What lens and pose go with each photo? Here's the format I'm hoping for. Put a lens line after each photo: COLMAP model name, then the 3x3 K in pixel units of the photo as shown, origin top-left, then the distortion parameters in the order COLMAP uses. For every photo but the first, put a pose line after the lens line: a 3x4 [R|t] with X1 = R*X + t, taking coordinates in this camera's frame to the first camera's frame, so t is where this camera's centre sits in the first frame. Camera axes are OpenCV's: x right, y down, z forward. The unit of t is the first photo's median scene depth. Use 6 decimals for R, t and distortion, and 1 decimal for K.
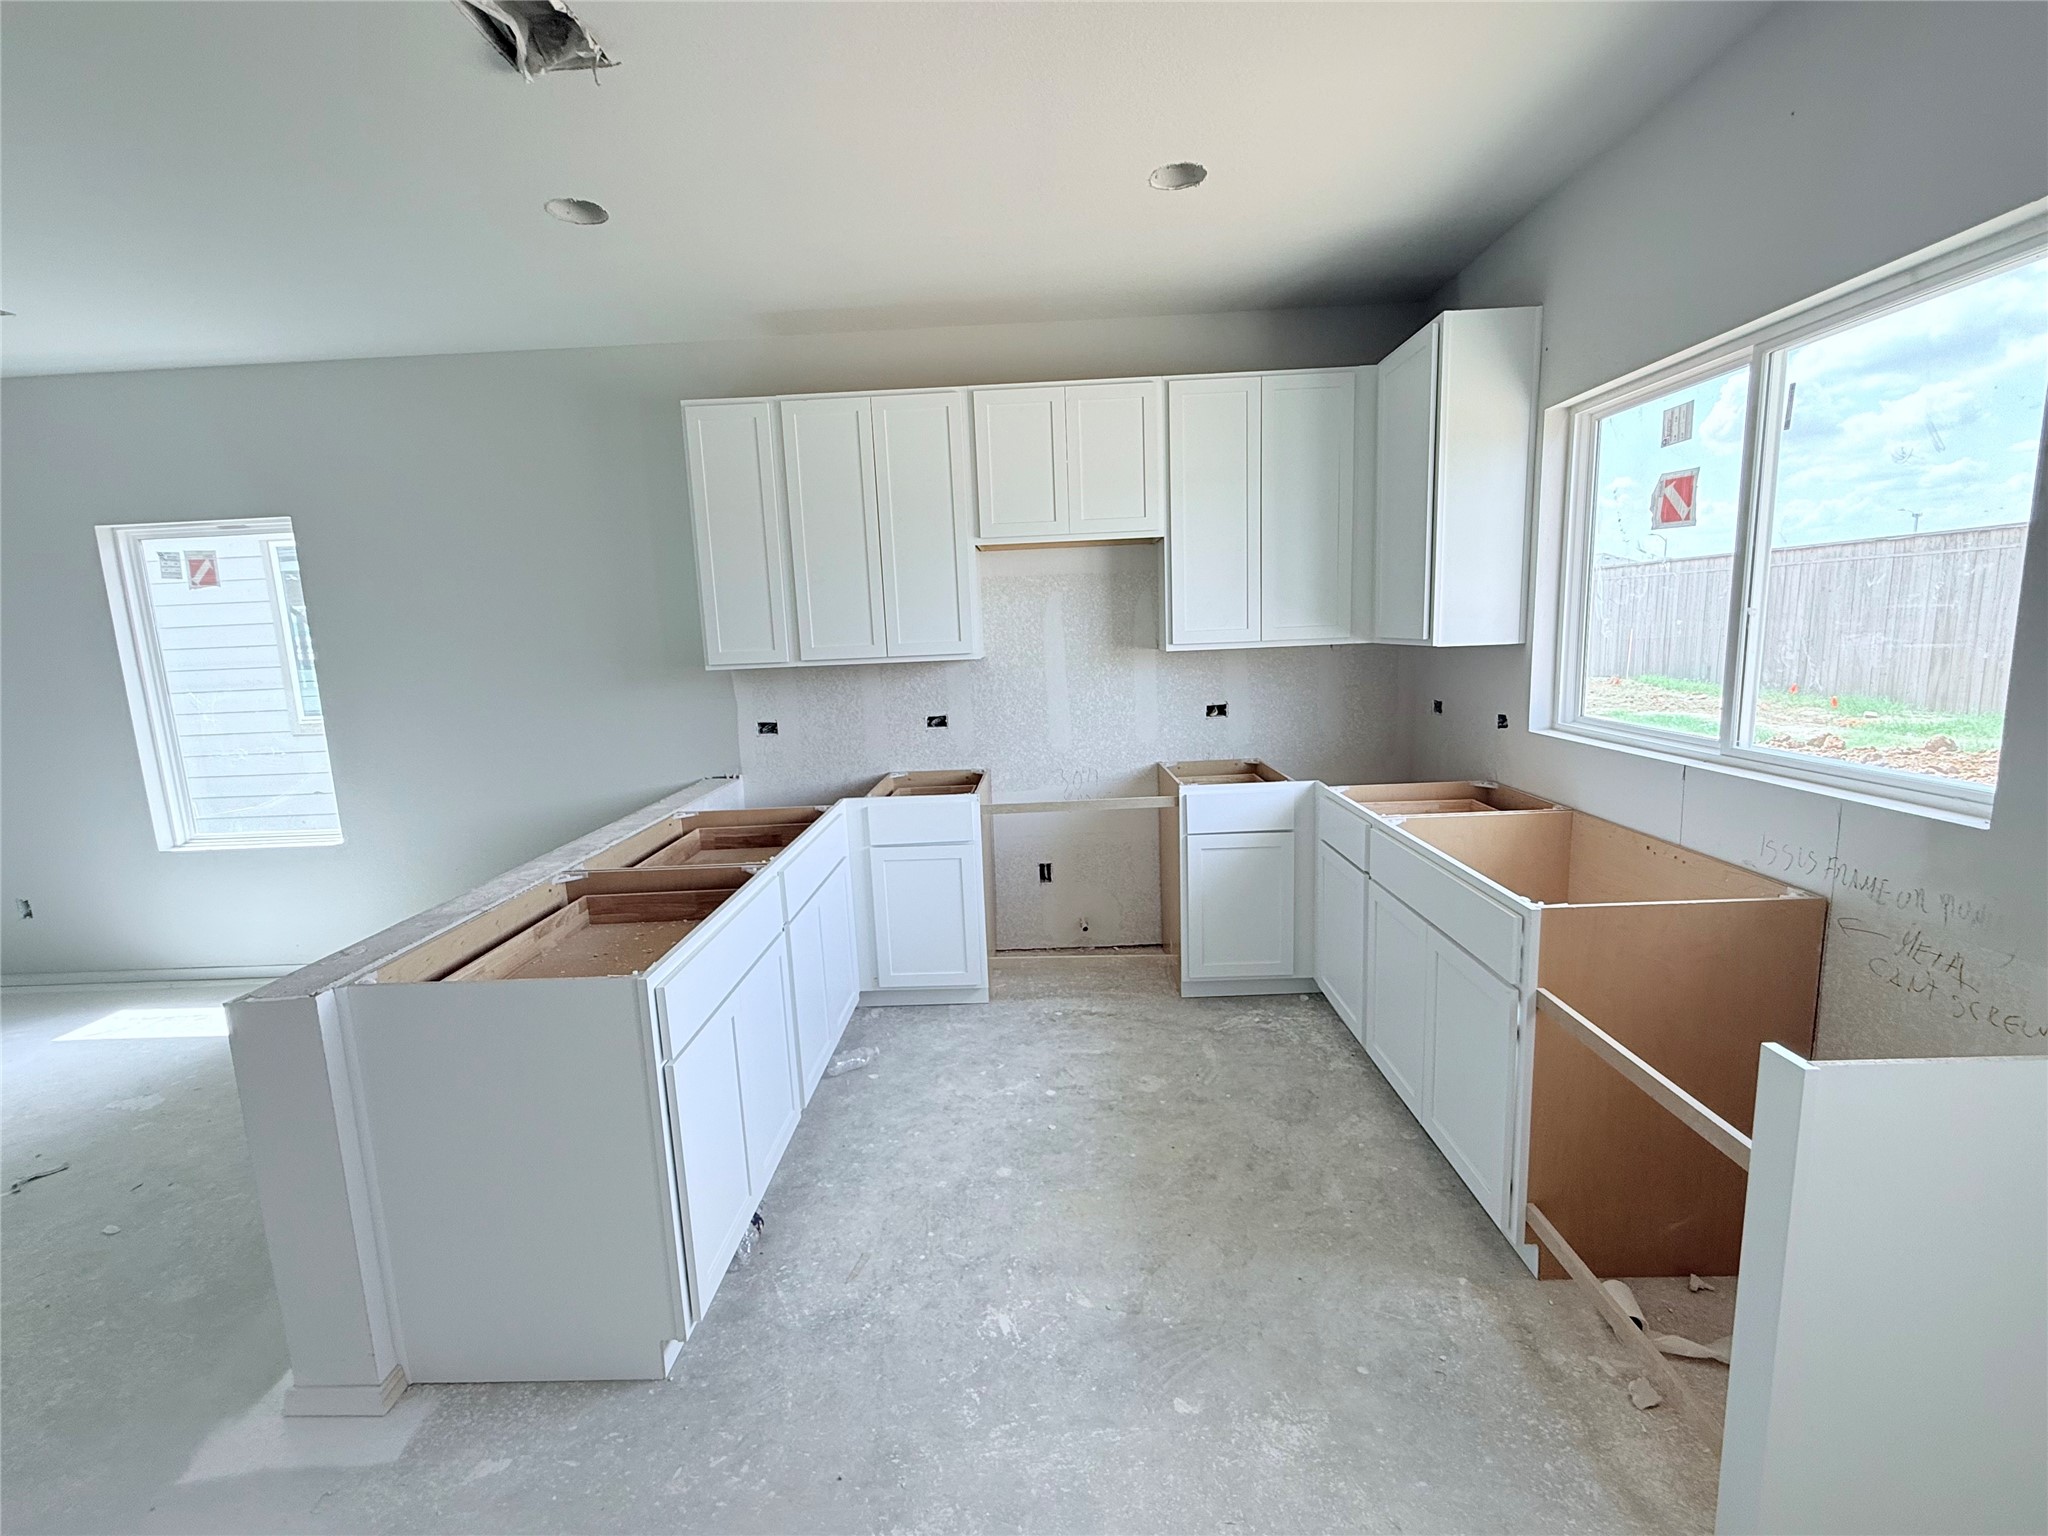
lens RADIAL K [[898.8, 0, 1023.9], [0, 898.8, 767.2], [0, 0, 1]] dist [0.001284, 0.000113]
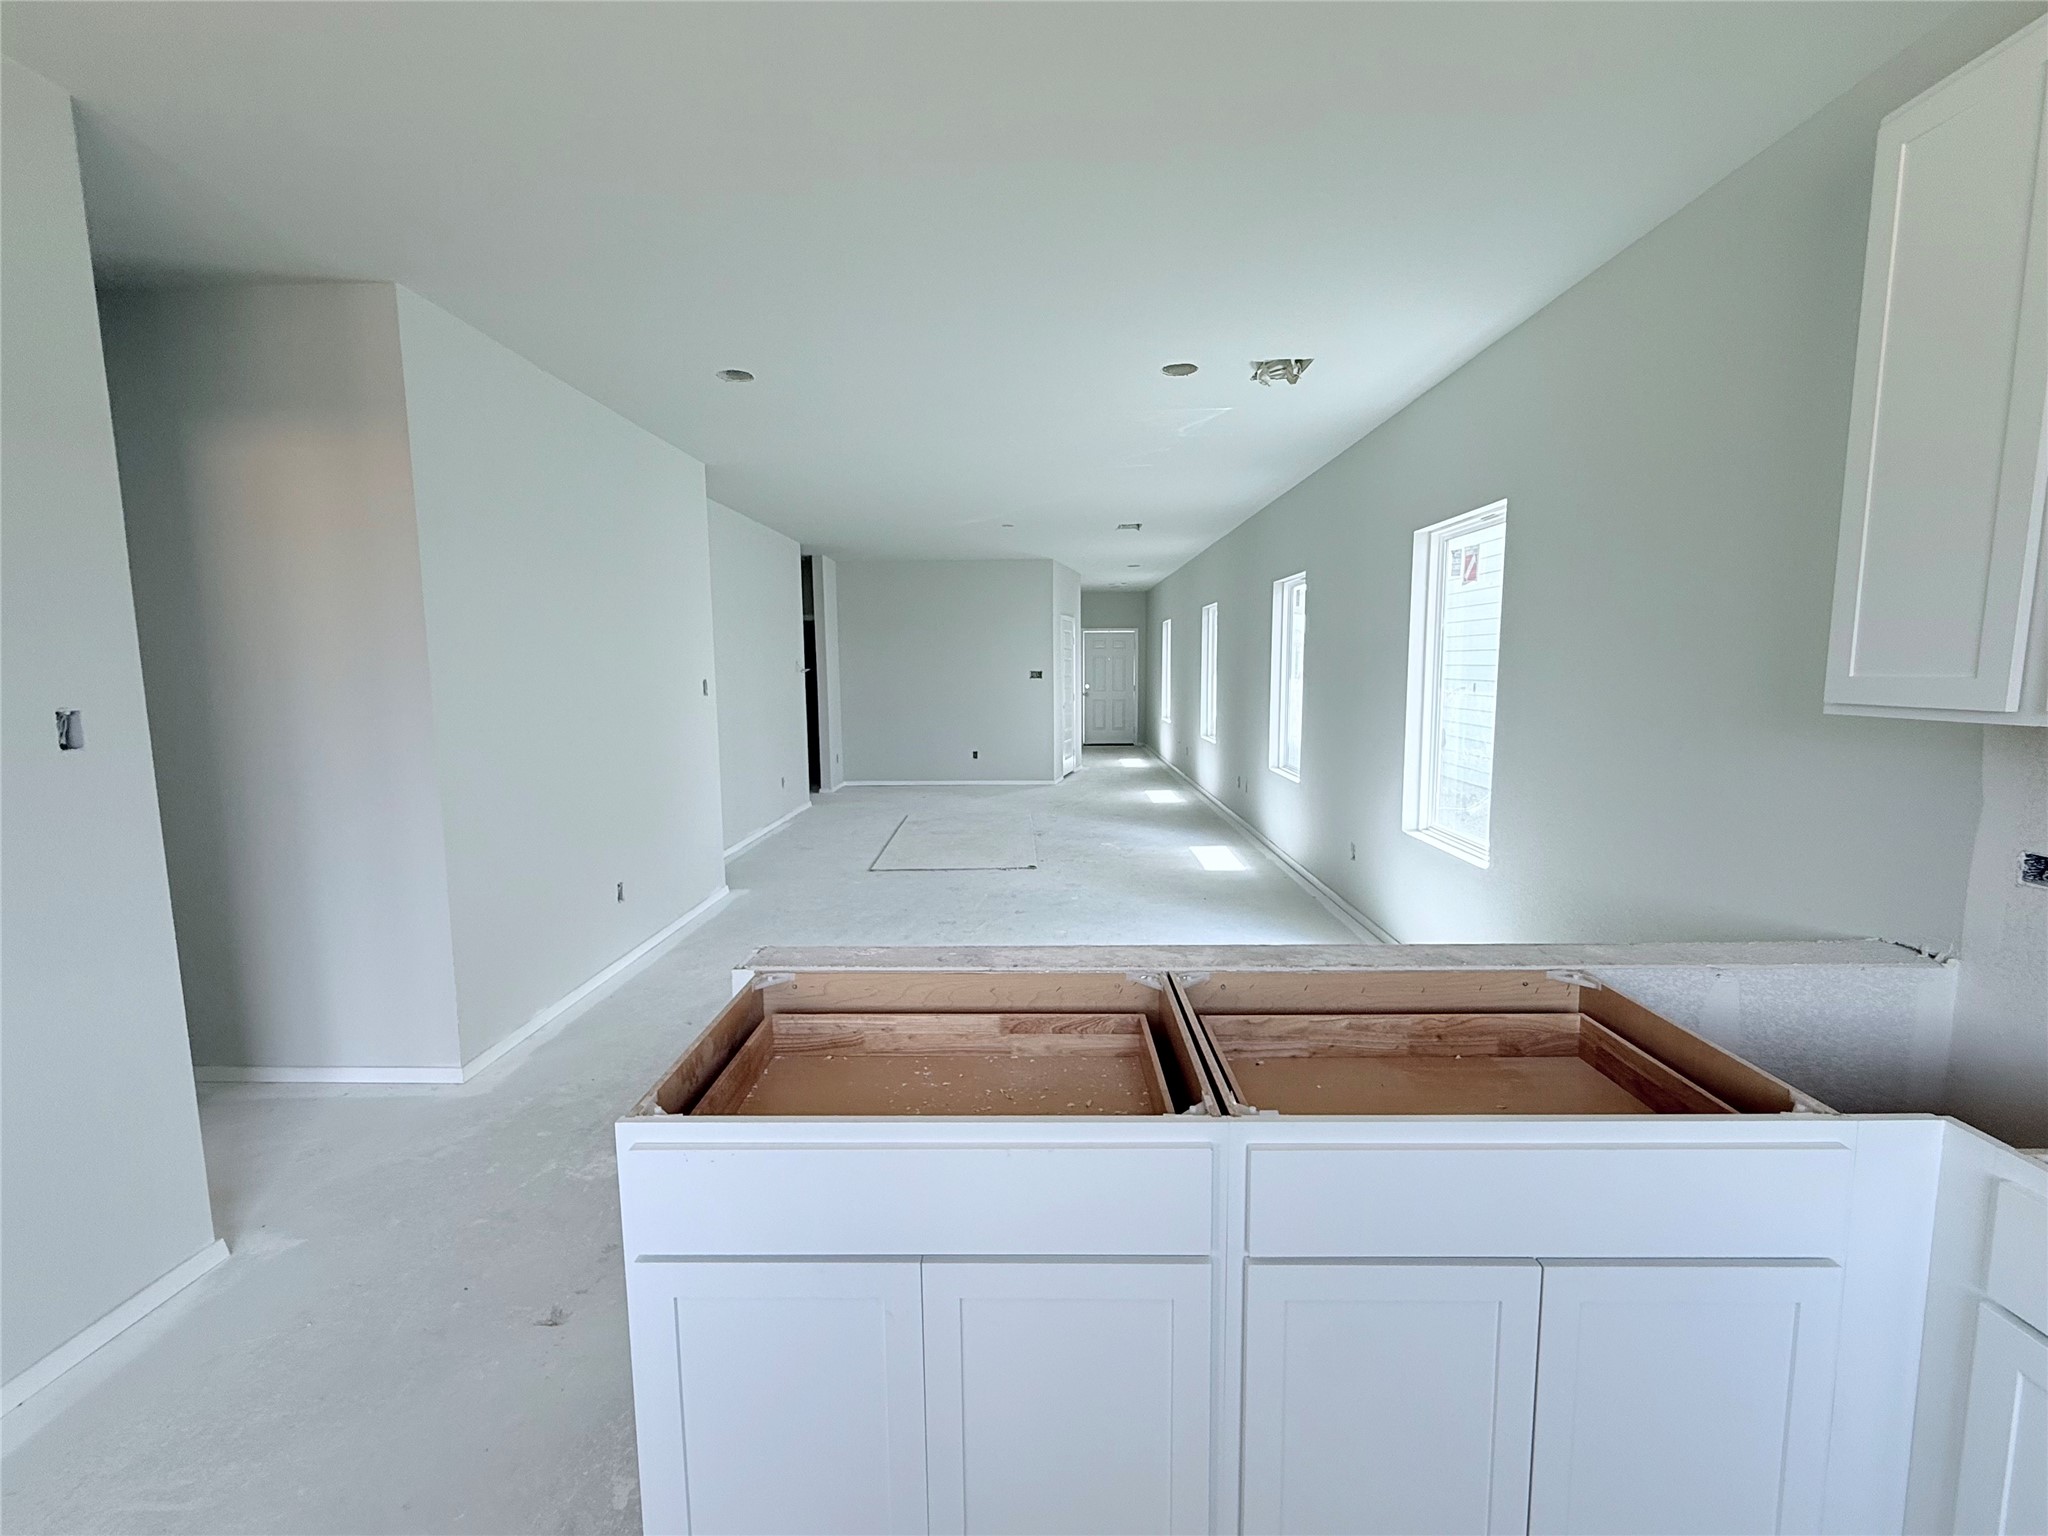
lens RADIAL K [[898.8, 0, 1029.3], [0, 898.8, 770.1], [0, 0, 1]] dist [0.001284, 0.000113]
pose [[0.013013, 0.160424, -0.986962, 0.119728], [-0.151655, 0.975944, 0.156634, -0.100879], [0.988348, 0.147639, 0.037029, 0.648557]]
